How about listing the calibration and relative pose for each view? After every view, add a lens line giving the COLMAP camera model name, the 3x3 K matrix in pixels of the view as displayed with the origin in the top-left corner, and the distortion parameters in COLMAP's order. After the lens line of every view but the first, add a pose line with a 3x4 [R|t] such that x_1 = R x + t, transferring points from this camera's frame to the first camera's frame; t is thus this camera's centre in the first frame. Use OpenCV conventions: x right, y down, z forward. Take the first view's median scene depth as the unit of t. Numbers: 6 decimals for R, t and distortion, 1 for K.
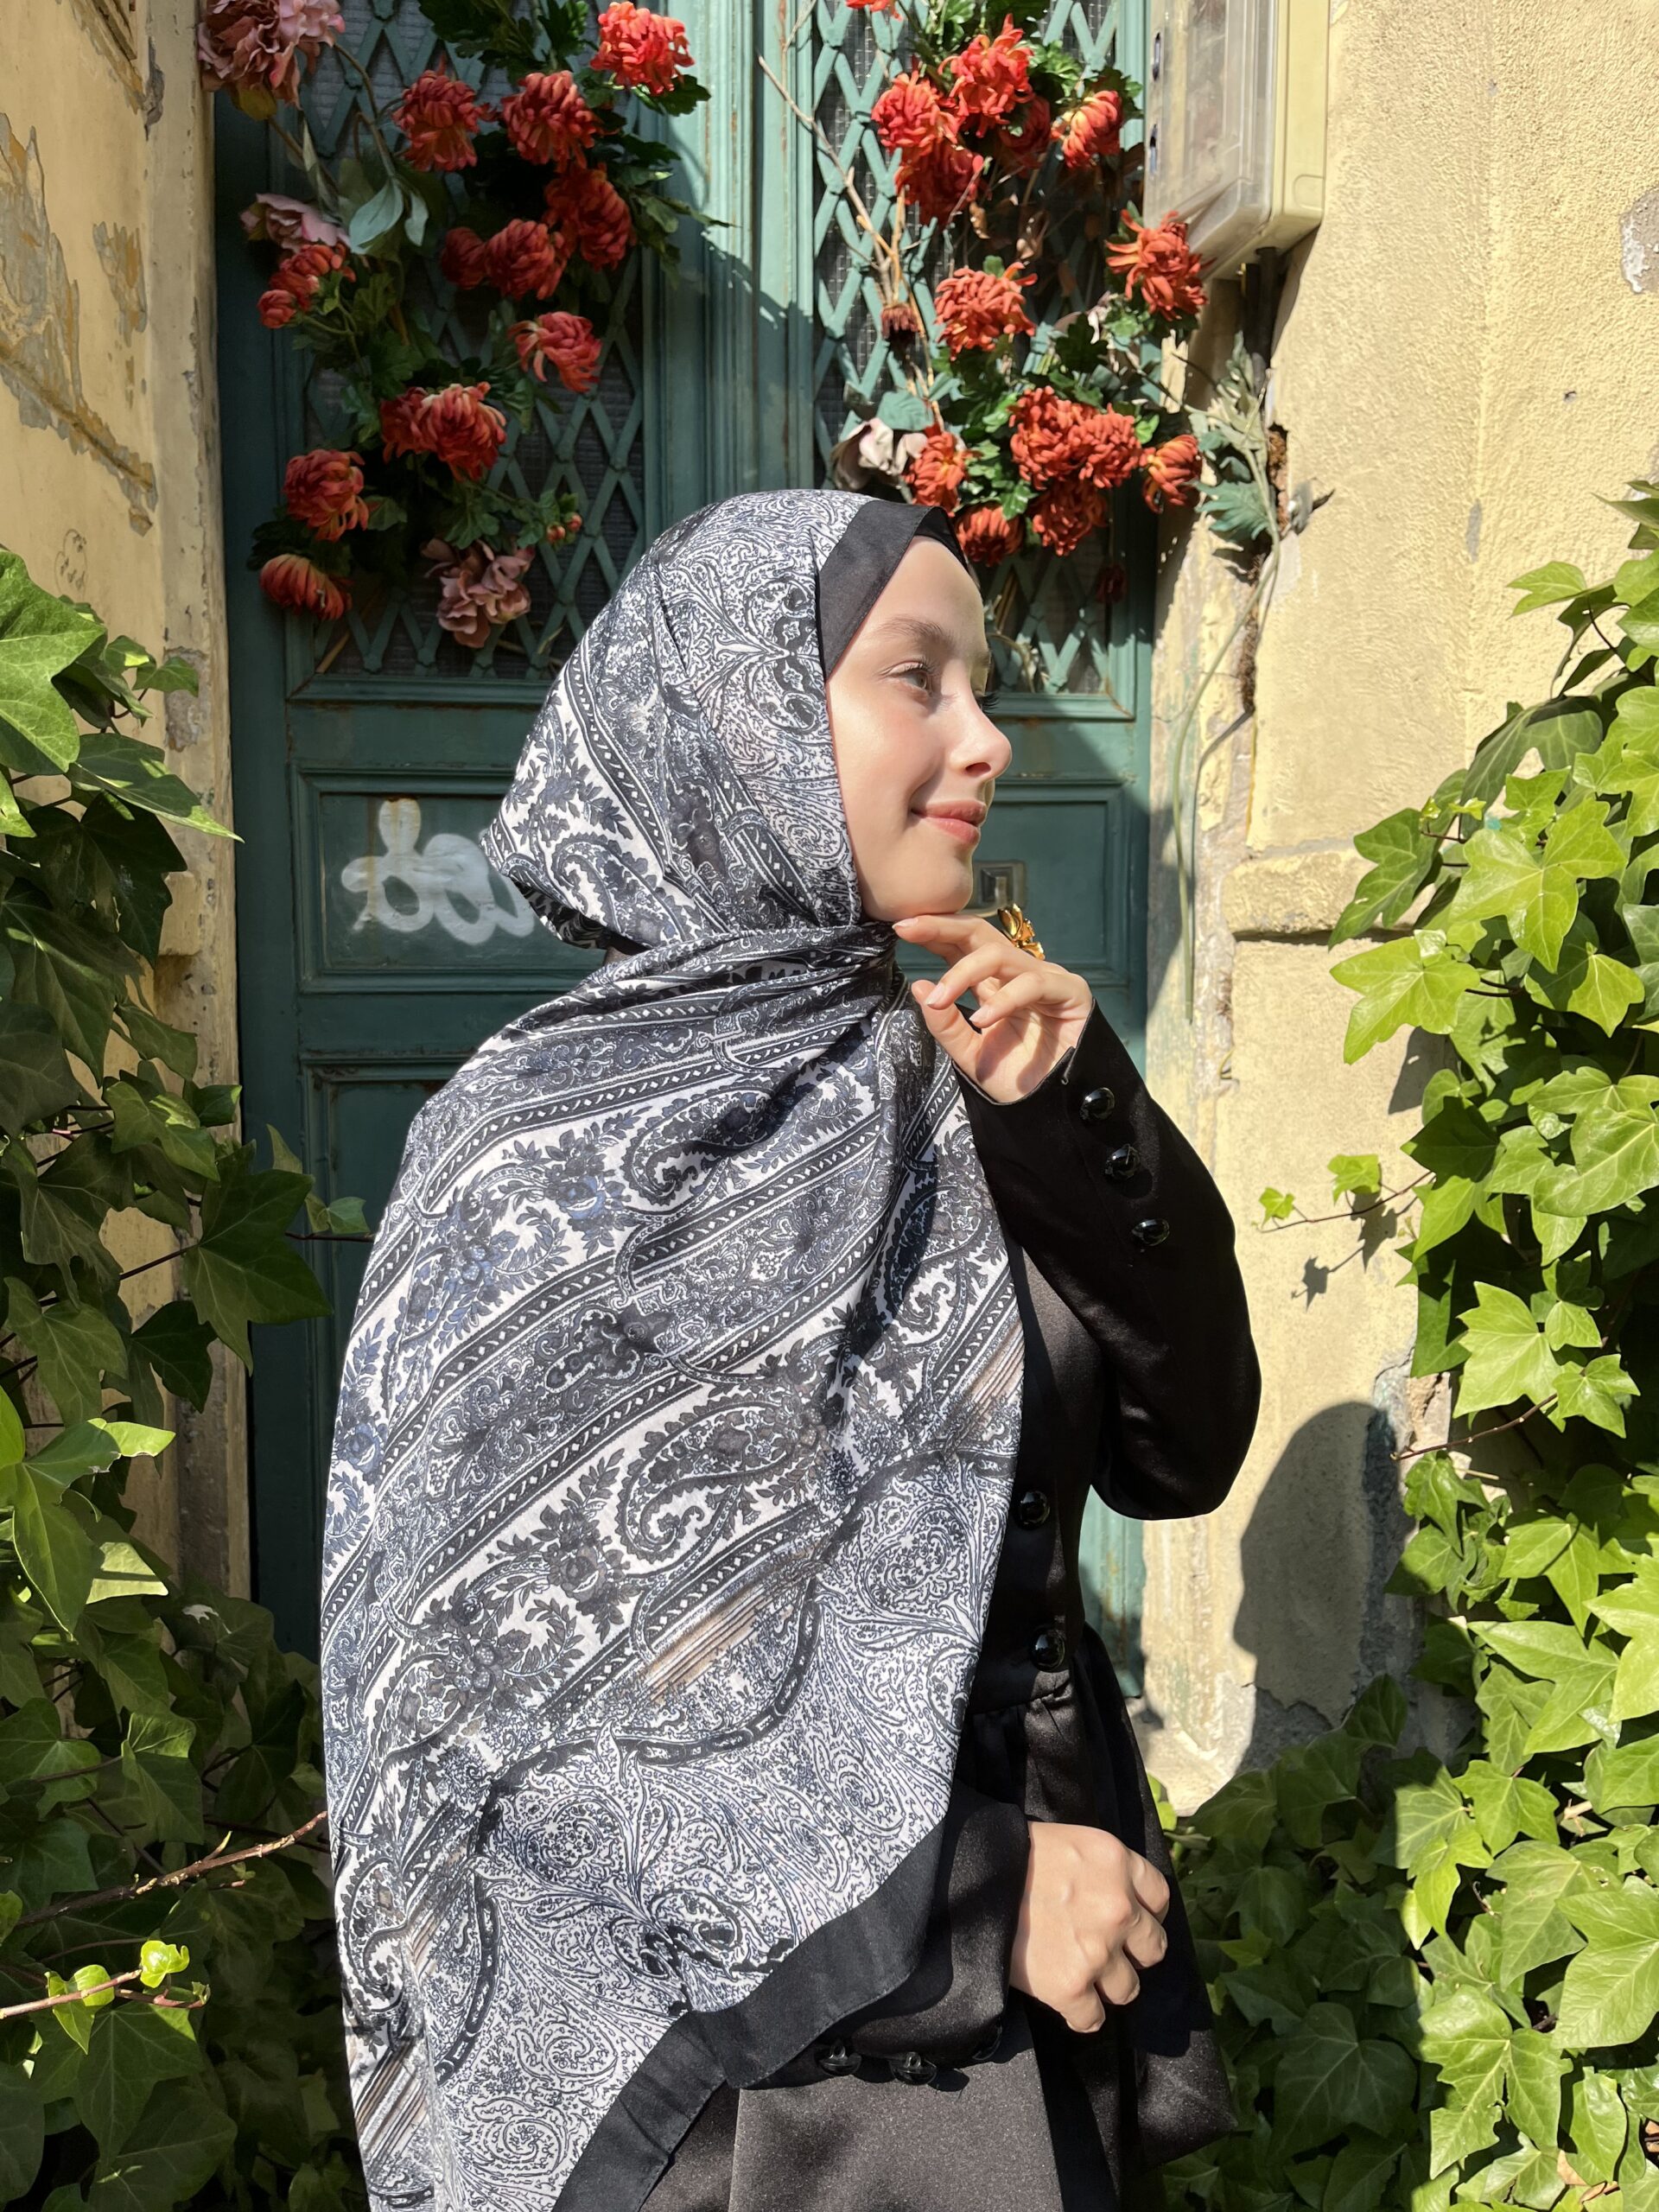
lens RADIAL K [[1681.9, 0, 809.8], [0, 1681.9, 1121.6], [0, 0, 1]] dist [0.059039, -0.095015]
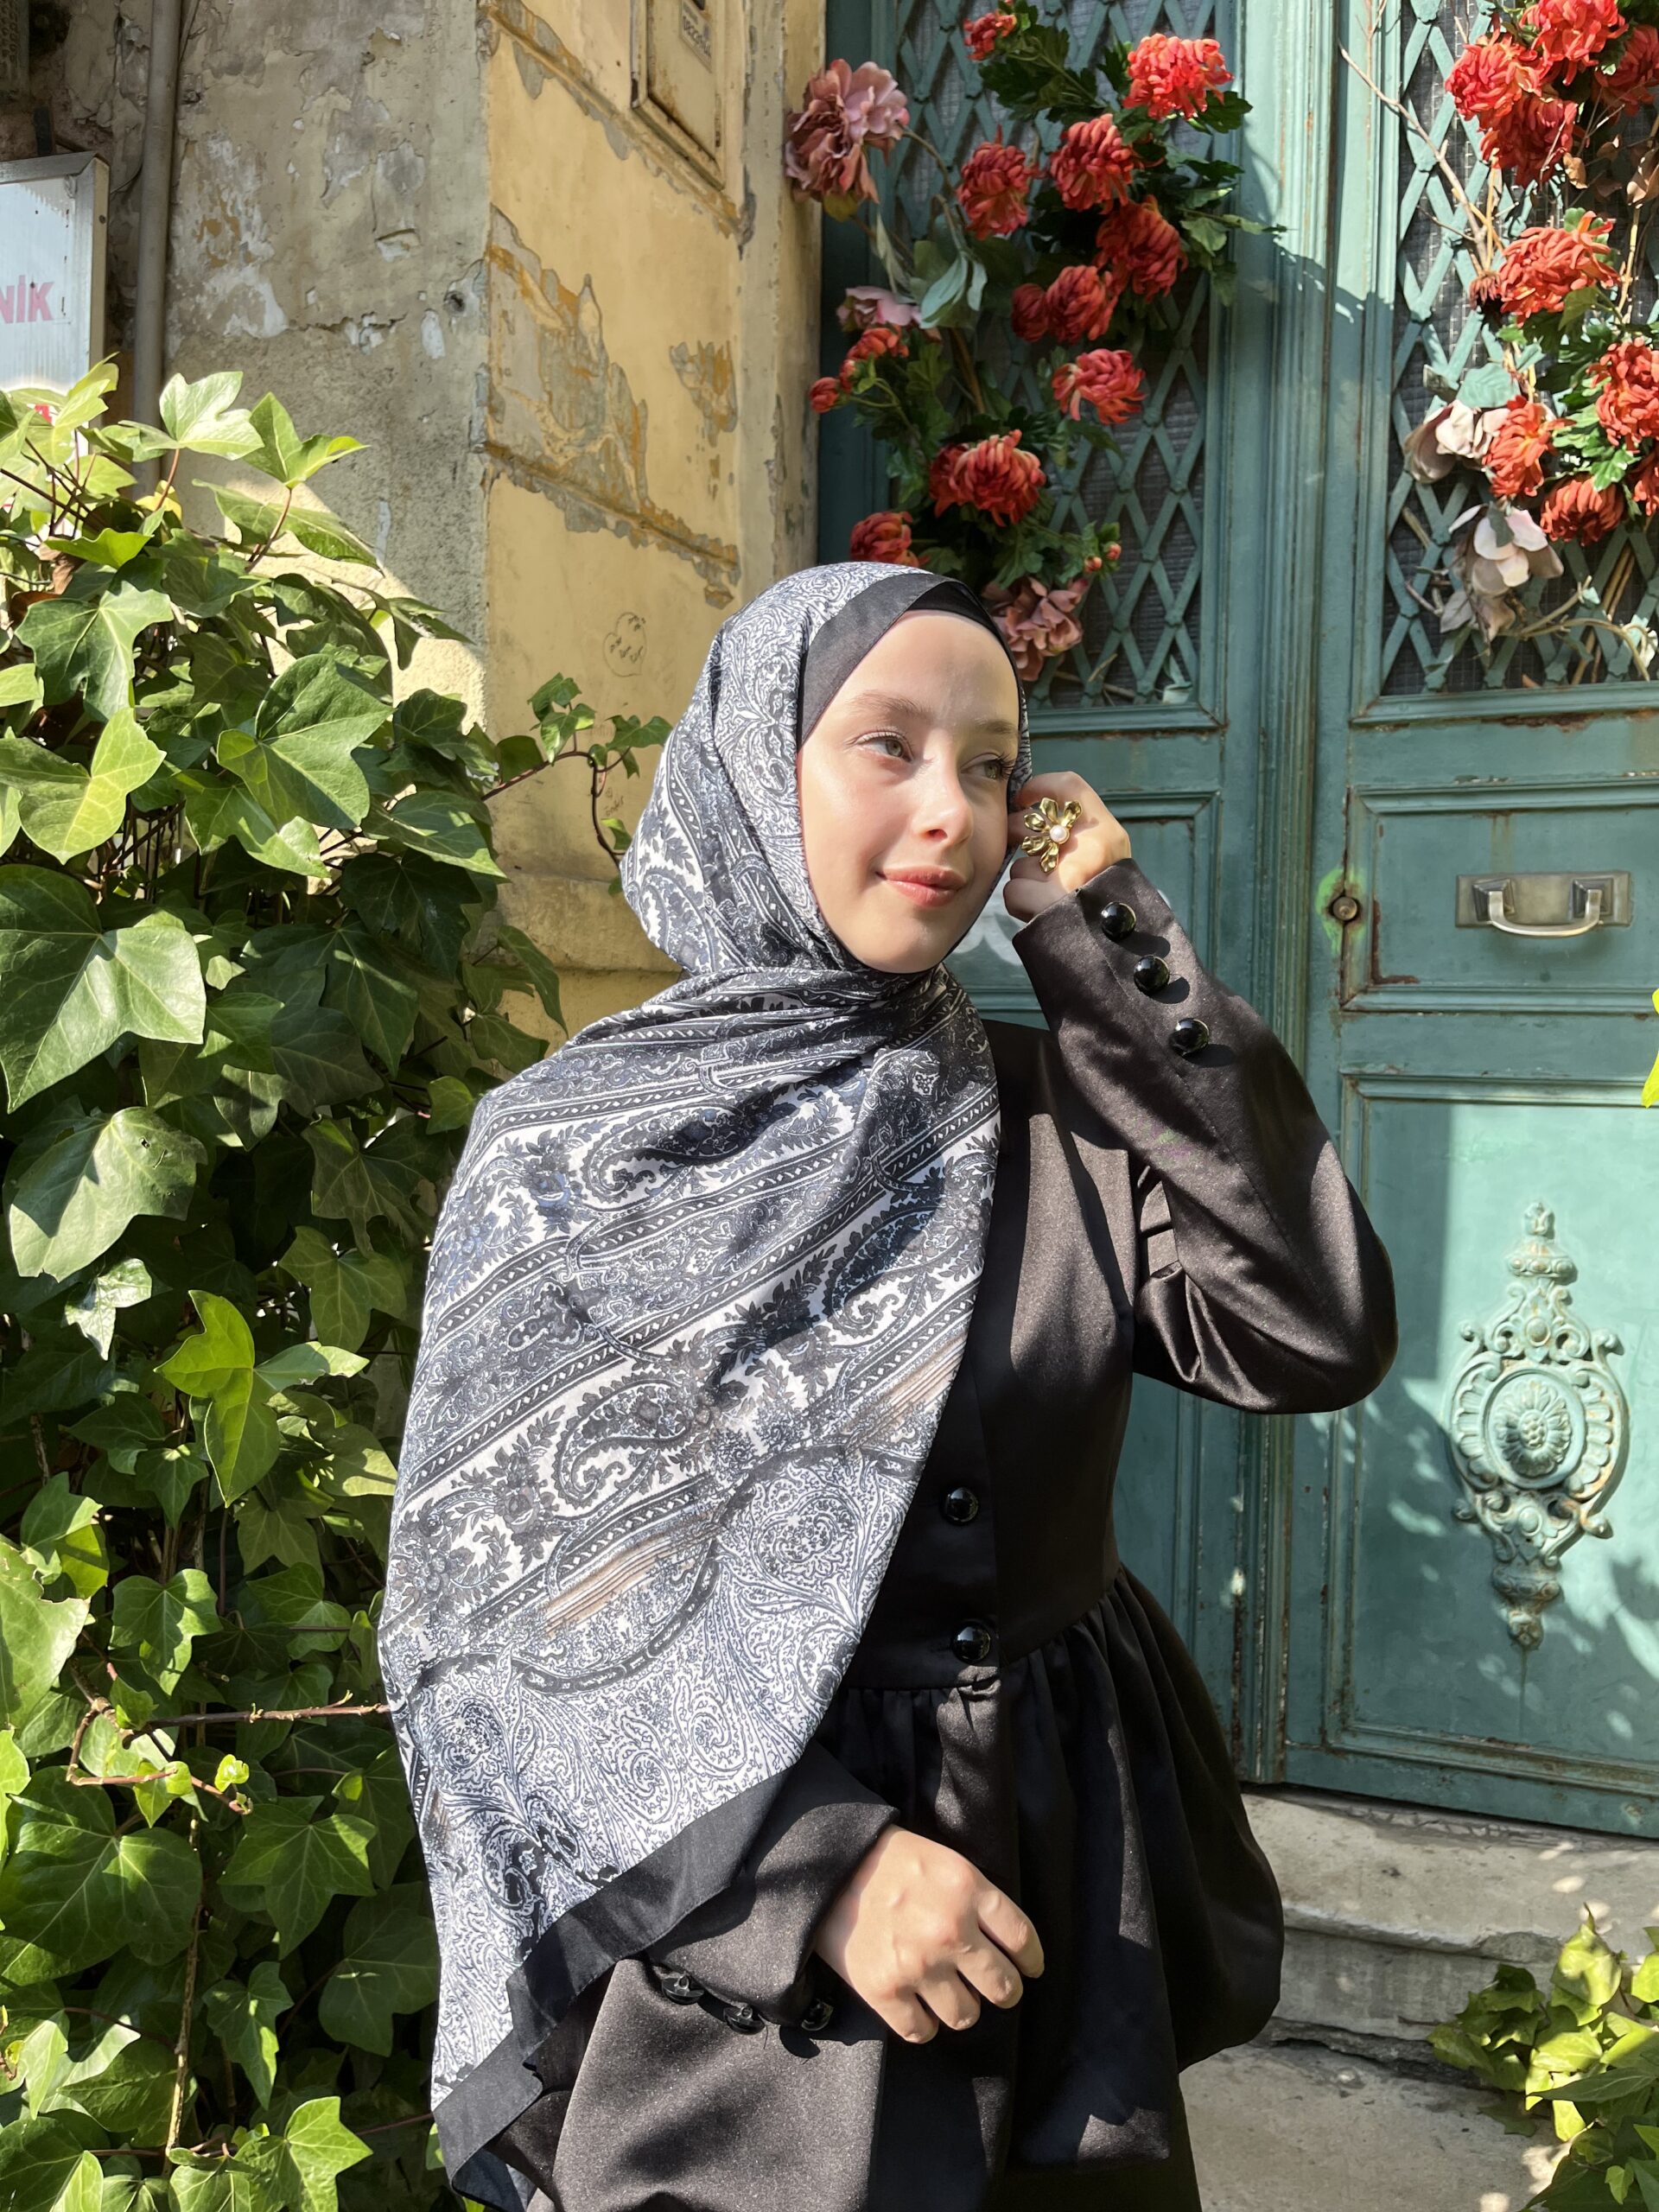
lens RADIAL K [[1681.9, 0, 831.4], [0, 1681.9, 1125.3], [0, 0, 1]] dist [0.059039, -0.095015]
pose [[0.877692, 0.050606, -0.476546, 0.218793], [-0.054905, 0.998480, 0.004909, -0.004518], [0.476069, 0.021856, 0.879136, 0.030372]]
